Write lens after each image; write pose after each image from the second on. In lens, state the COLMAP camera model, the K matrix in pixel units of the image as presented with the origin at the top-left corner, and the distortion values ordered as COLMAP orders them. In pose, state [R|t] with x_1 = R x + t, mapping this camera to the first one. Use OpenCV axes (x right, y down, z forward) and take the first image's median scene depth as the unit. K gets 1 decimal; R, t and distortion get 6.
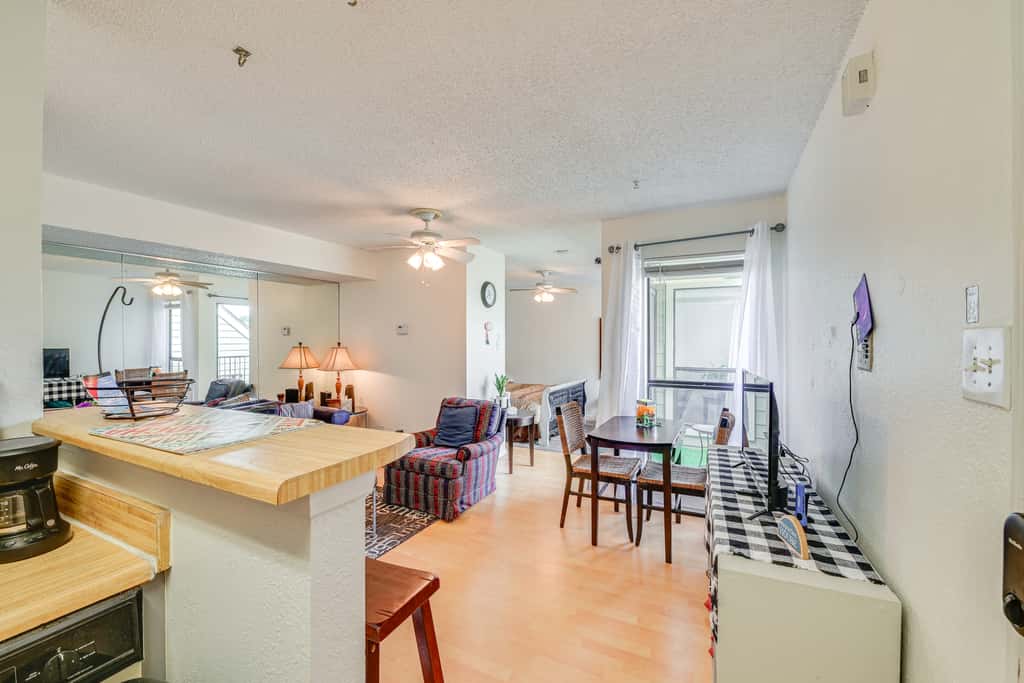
lens RADIAL K [[411.4, 0, 511.2], [0, 411.4, 348.3], [0, 0, 1]] dist [-0.011748, -0.000362]
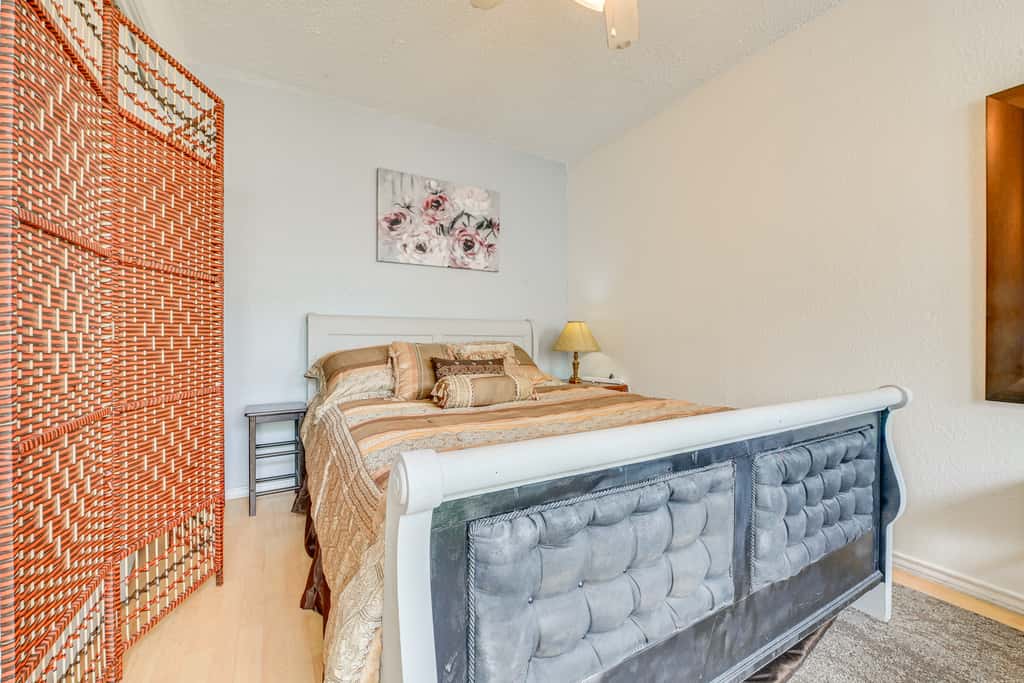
lens RADIAL K [[403.7, 0, 508.7], [0, 403.7, 341.2], [0, 0, 1]] dist [-0.024334, 0.000182]
pose [[0.833635, 0.008784, -0.552245, 0.238078], [-0.015314, 0.999857, -0.007213, 0.099198], [0.552103, 0.014470, 0.833651, 1.344927]]
